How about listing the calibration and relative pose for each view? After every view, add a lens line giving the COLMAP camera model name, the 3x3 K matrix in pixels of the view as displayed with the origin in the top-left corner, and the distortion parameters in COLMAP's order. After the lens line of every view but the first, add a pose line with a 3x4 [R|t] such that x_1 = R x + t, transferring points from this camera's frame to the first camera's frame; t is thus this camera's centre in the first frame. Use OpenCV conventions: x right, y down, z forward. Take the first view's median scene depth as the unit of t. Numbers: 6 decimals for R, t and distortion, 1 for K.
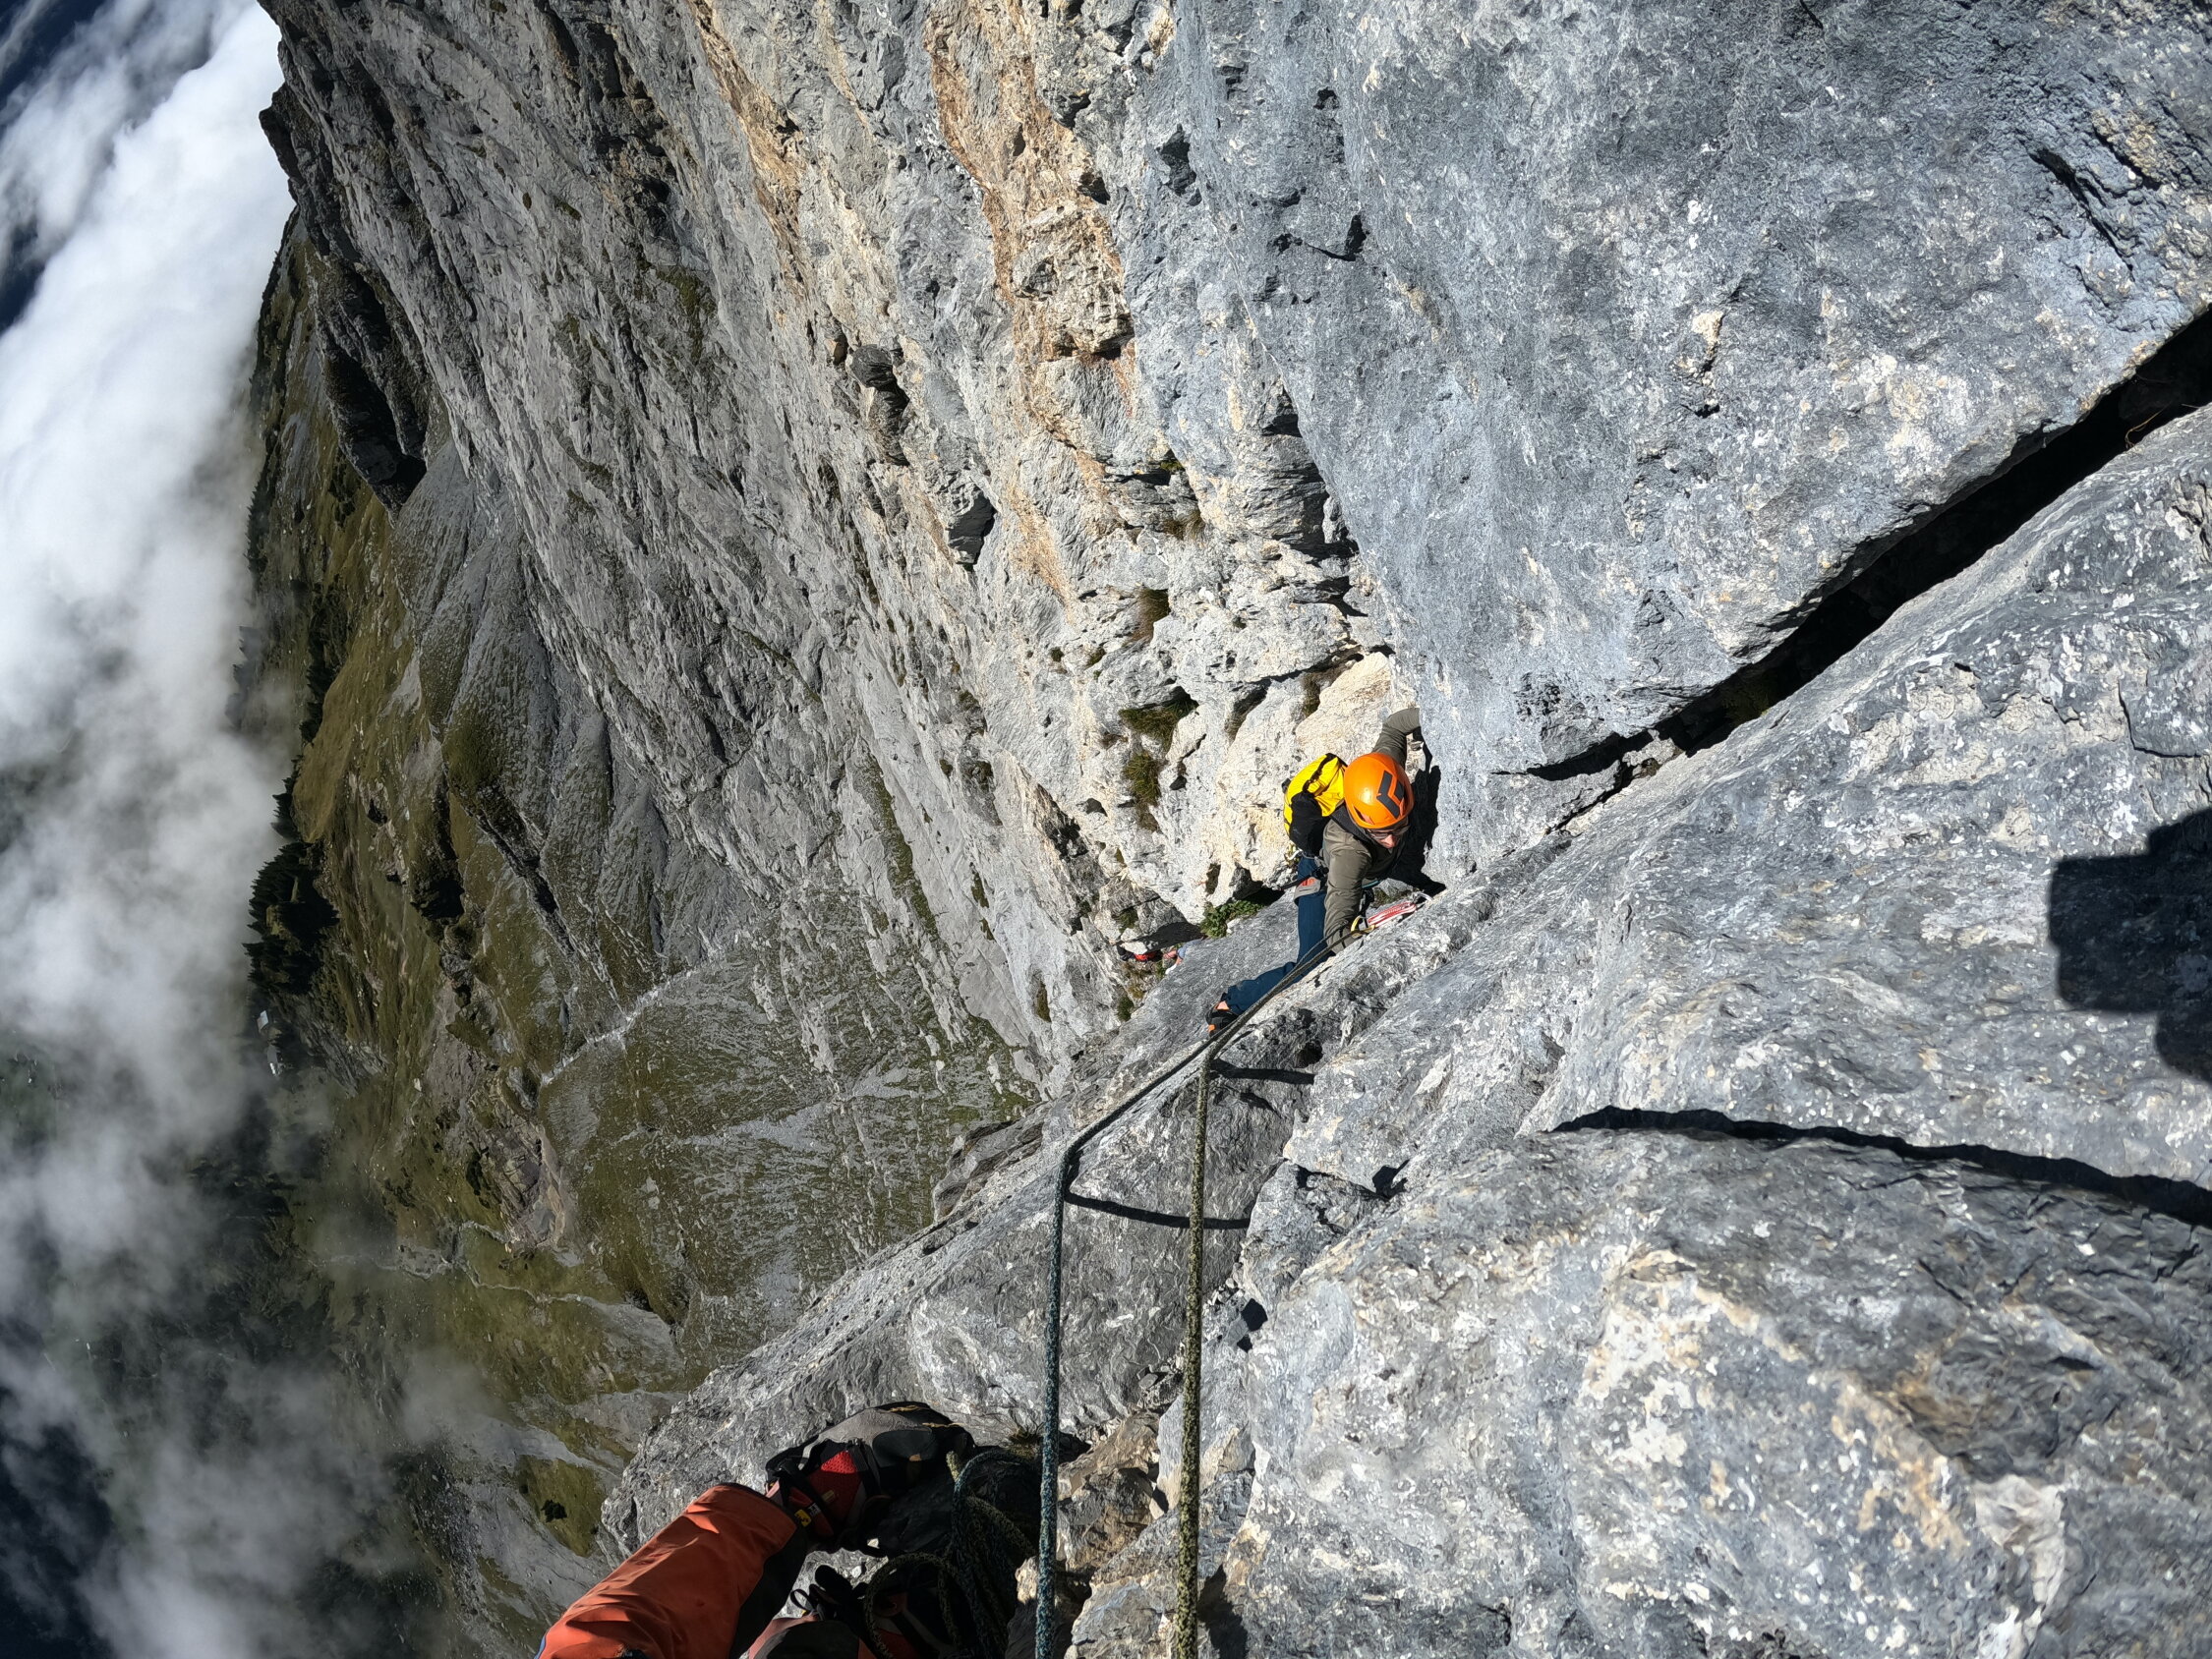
lens RADIAL K [[962.6, 0, 1106.0], [0, 962.6, 829.5], [0, 0, 1]] dist [-0.074967, -0.000112]
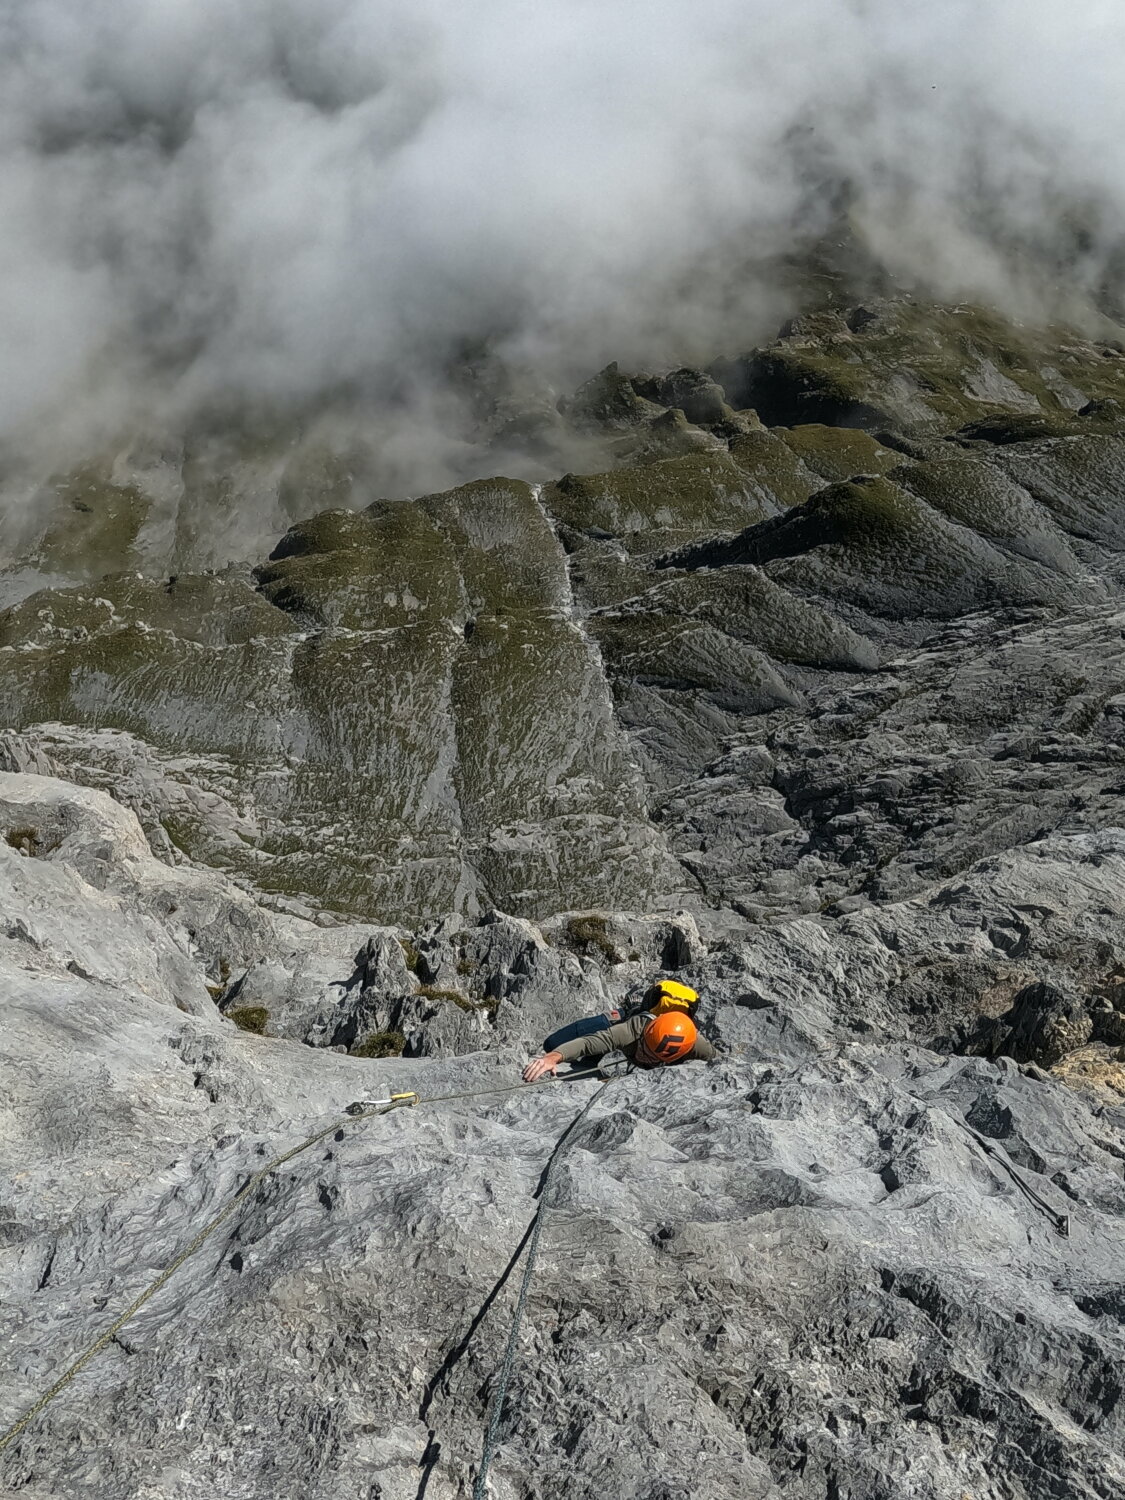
lens RADIAL K [[652.9, 0, 562.5], [0, 652.9, 750.0], [0, 0, 1]] dist [-0.074967, -0.000112]
pose [[-0.221519, 0.843437, -0.489432, -0.041282], [-0.970360, -0.140938, 0.196311, 0.048498], [0.096597, 0.518412, 0.849658, 0.355129]]
